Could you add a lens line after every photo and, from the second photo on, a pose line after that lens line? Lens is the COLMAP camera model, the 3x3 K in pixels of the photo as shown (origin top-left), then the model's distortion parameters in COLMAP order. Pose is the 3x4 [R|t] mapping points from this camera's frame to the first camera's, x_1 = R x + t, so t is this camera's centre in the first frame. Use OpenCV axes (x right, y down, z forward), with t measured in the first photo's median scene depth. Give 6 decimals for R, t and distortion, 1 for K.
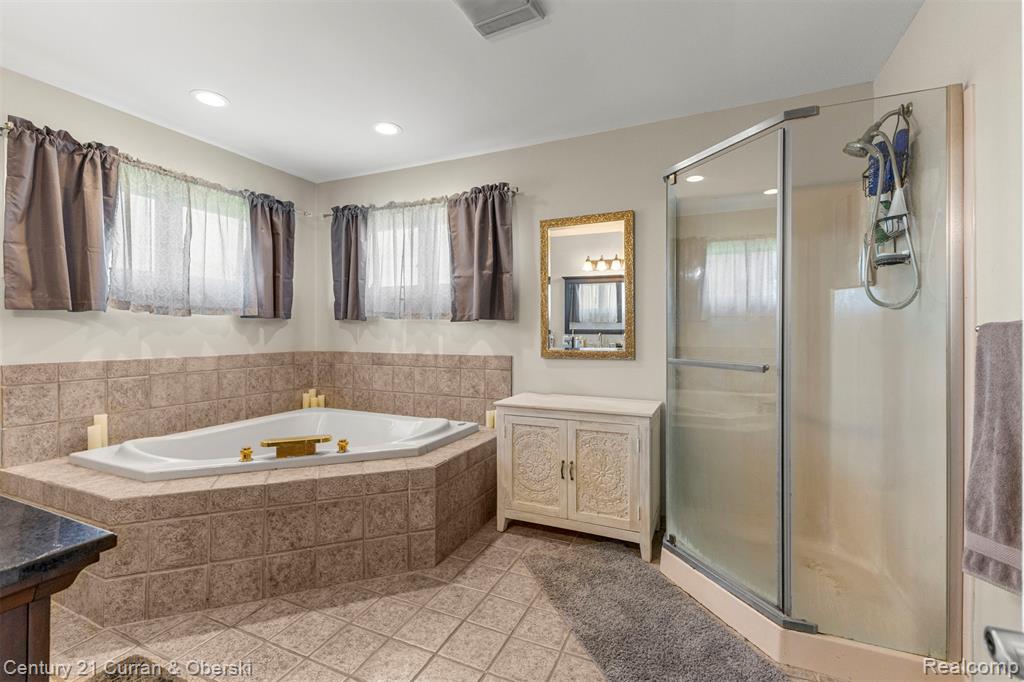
lens RADIAL K [[441.7, 0, 519.8], [0, 441.7, 334.5], [0, 0, 1]] dist [0.006445, -0.001054]
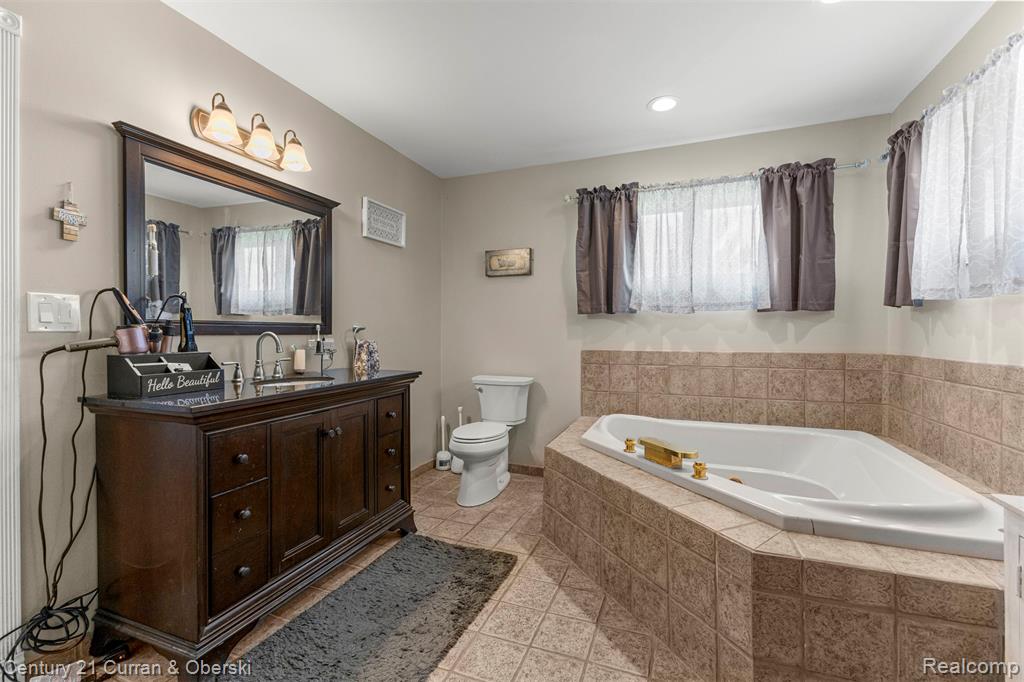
lens RADIAL K [[441.7, 0, 518.3], [0, 441.7, 341.8], [0, 0, 1]] dist [0.006445, -0.001054]
pose [[0.048476, 0.013573, -0.998732, 0.286587], [-0.004599, 0.999900, 0.013365, 0.014804], [0.998814, 0.003945, 0.048534, 0.518397]]
